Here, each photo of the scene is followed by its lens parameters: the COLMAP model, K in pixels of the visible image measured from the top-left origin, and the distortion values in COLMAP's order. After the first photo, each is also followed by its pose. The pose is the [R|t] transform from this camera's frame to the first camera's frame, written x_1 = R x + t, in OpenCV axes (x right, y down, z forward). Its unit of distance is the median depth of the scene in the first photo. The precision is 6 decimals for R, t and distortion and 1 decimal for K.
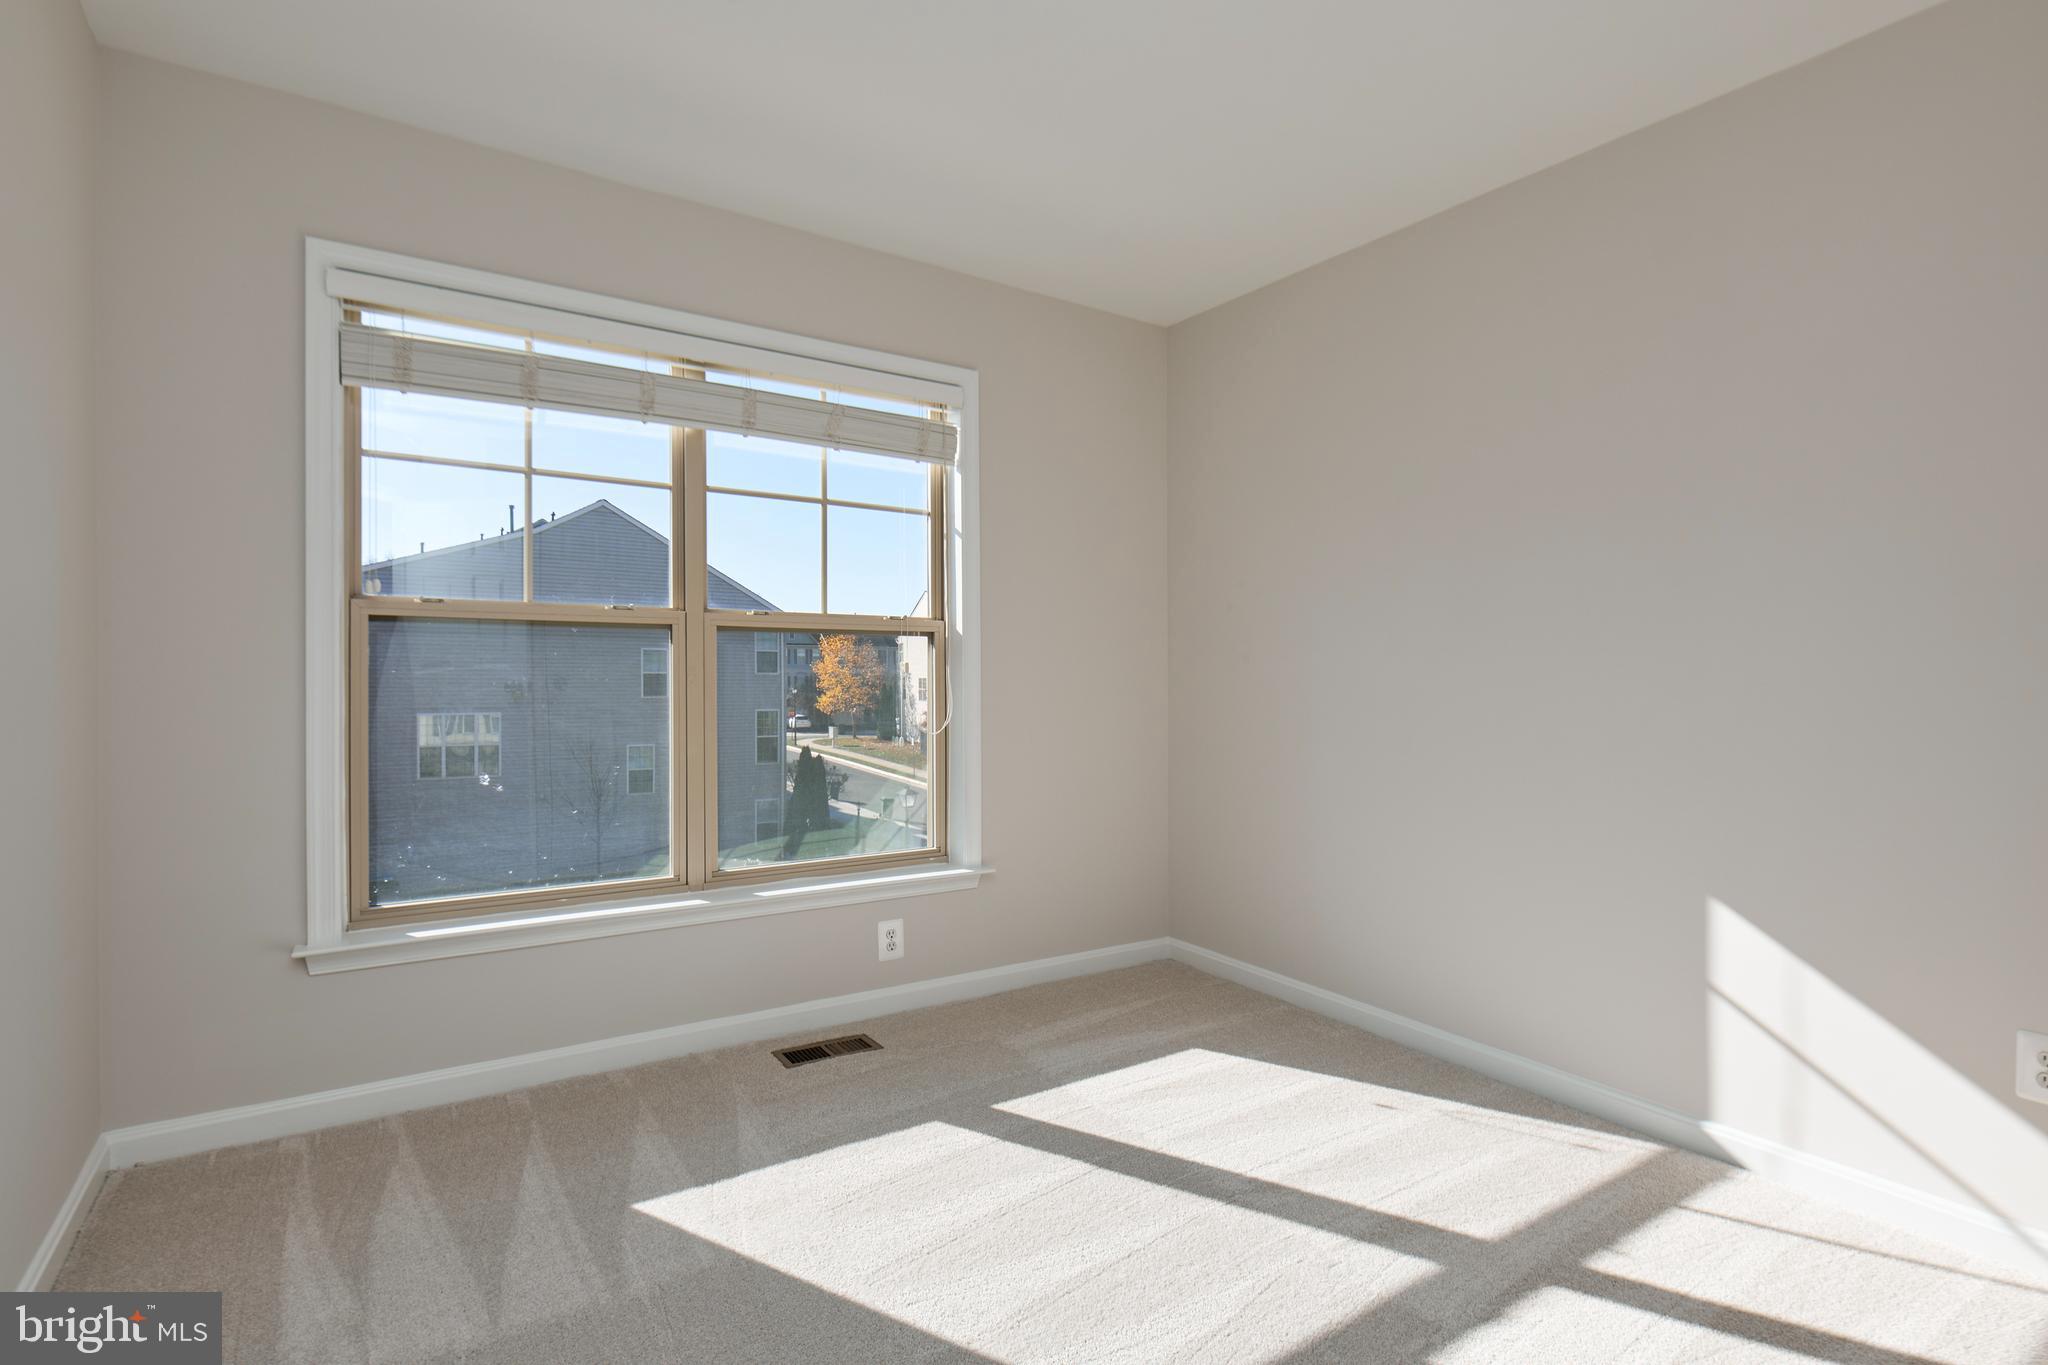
lens RADIAL K [[986.6, 0, 1023.5], [0, 986.6, 659.4], [0, 0, 1]] dist [-0.038315, -0.000040]
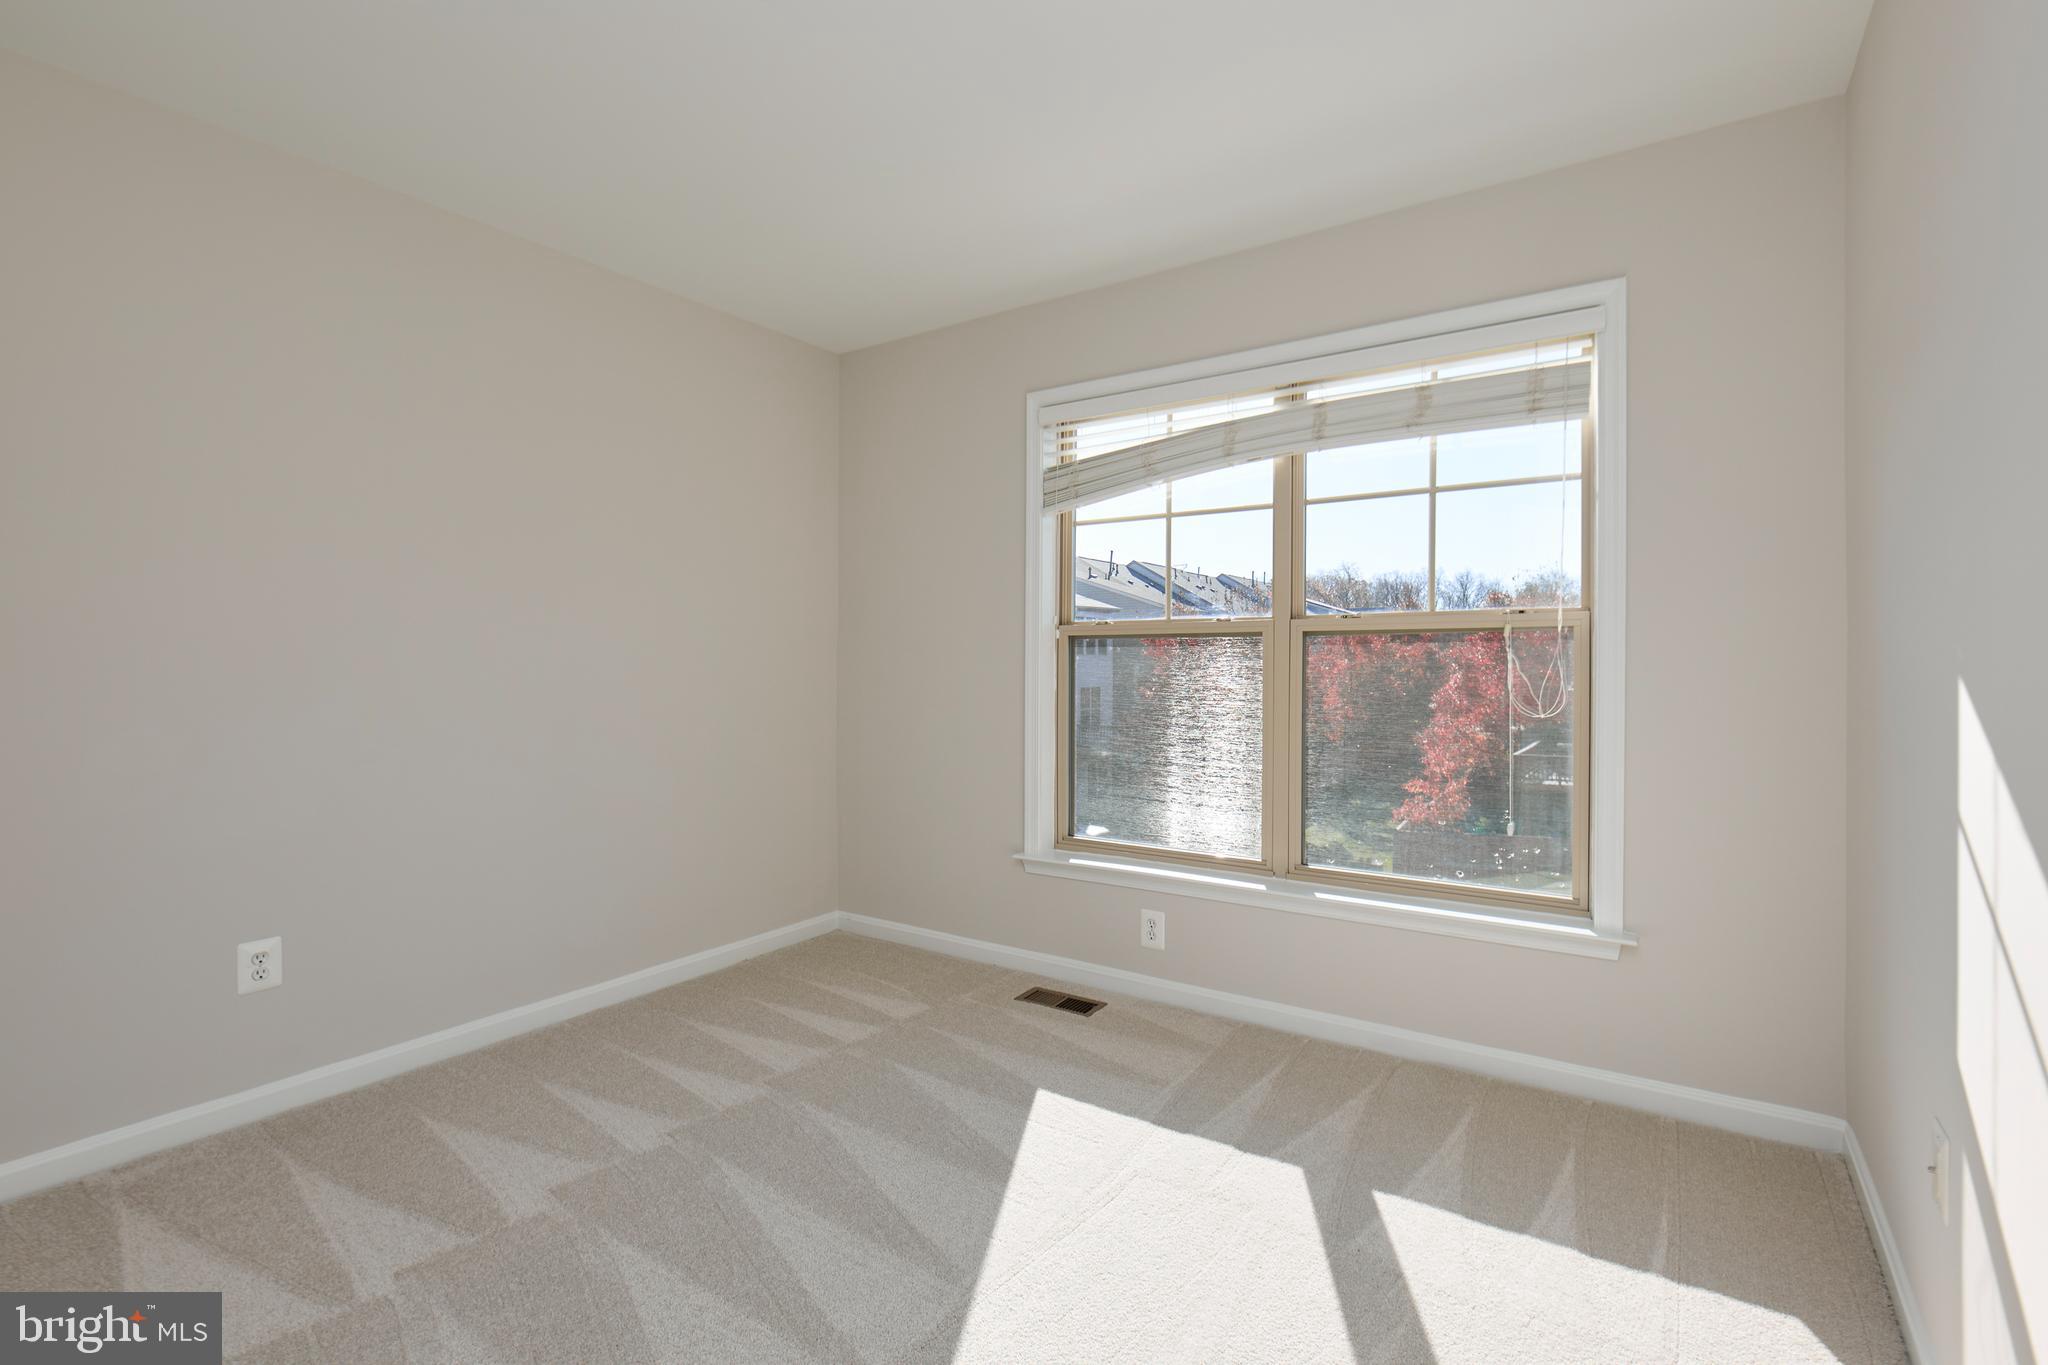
lens RADIAL K [[939.6, 0, 1026.2], [0, 939.6, 644.5], [0, 0, 1]] dist [0.001460, -0.000270]
pose [[0.367324, -0.031712, -0.929552, 0.504846], [0.007446, 0.999487, -0.031156, 0.009687], [0.930063, 0.004523, 0.367372, 0.342649]]
